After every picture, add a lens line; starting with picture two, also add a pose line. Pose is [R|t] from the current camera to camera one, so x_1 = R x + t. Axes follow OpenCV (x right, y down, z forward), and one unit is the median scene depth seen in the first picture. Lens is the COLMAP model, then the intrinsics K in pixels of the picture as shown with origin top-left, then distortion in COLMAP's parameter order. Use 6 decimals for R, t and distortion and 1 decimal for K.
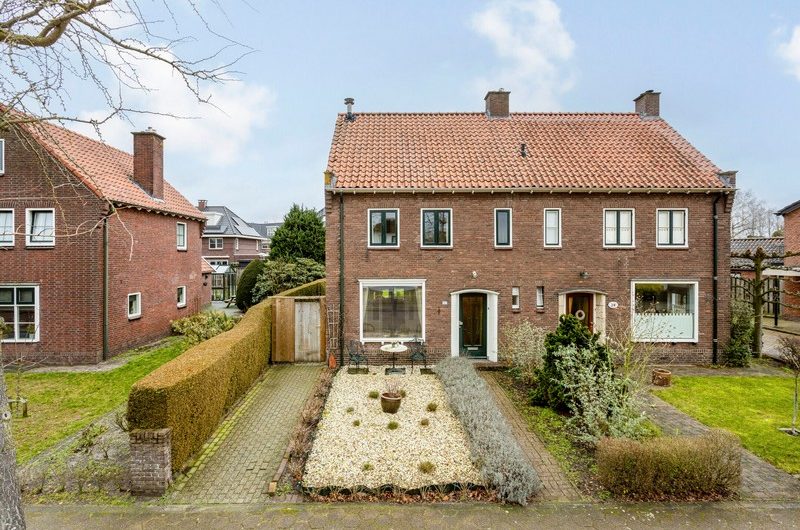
lens RADIAL K [[442.5, 0, 401.9], [0, 442.5, 262.0], [0, 0, 1]] dist [0.003303, 0.001192]
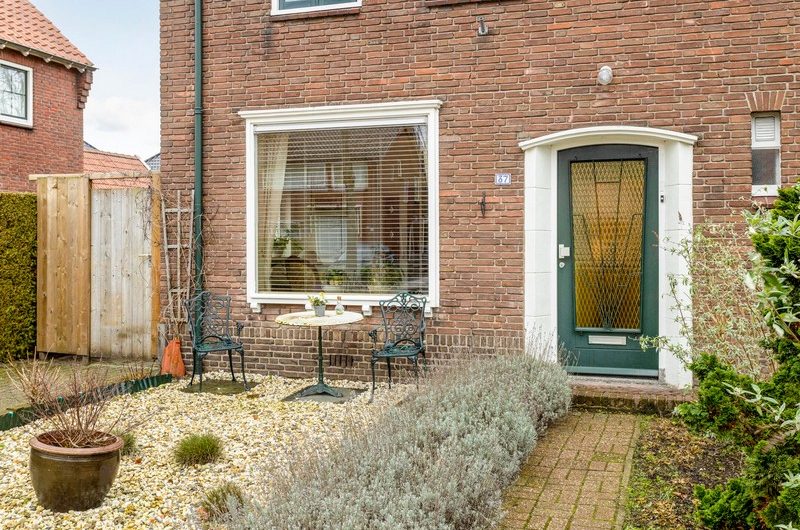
lens RADIAL K [[822.8, 0, 409.0], [0, 822.8, 248.9], [0, 0, 1]] dist [0.017486, 0.000000]
pose [[0.943789, 0.001964, -0.330543, 0.219402], [-0.006778, 0.999887, -0.013411, 0.146731], [0.330480, 0.014898, 0.943696, 0.457876]]
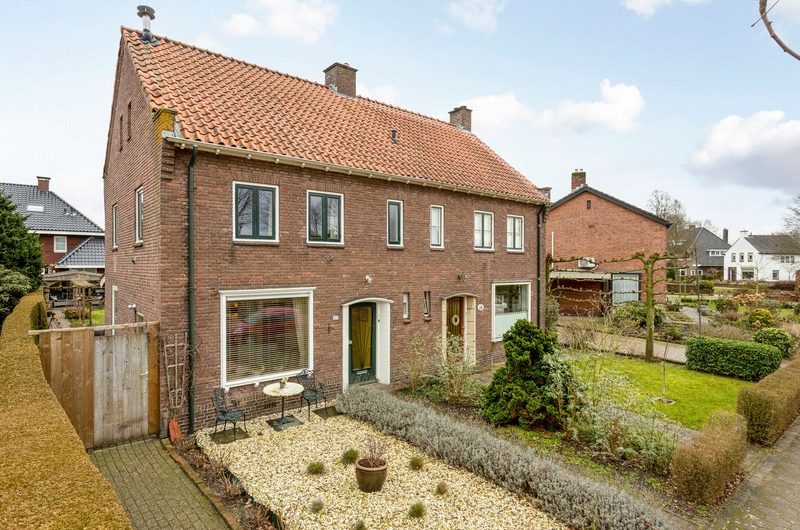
lens RADIAL K [[442.5, 0, 404.1], [0, 442.5, 270.6], [0, 0, 1]] dist [0.003303, 0.001192]
pose [[0.772307, -0.005660, 0.635225, -0.293540], [0.008902, 0.999959, -0.001912, 0.014237], [-0.635188, 0.007131, 0.772325, 0.338215]]
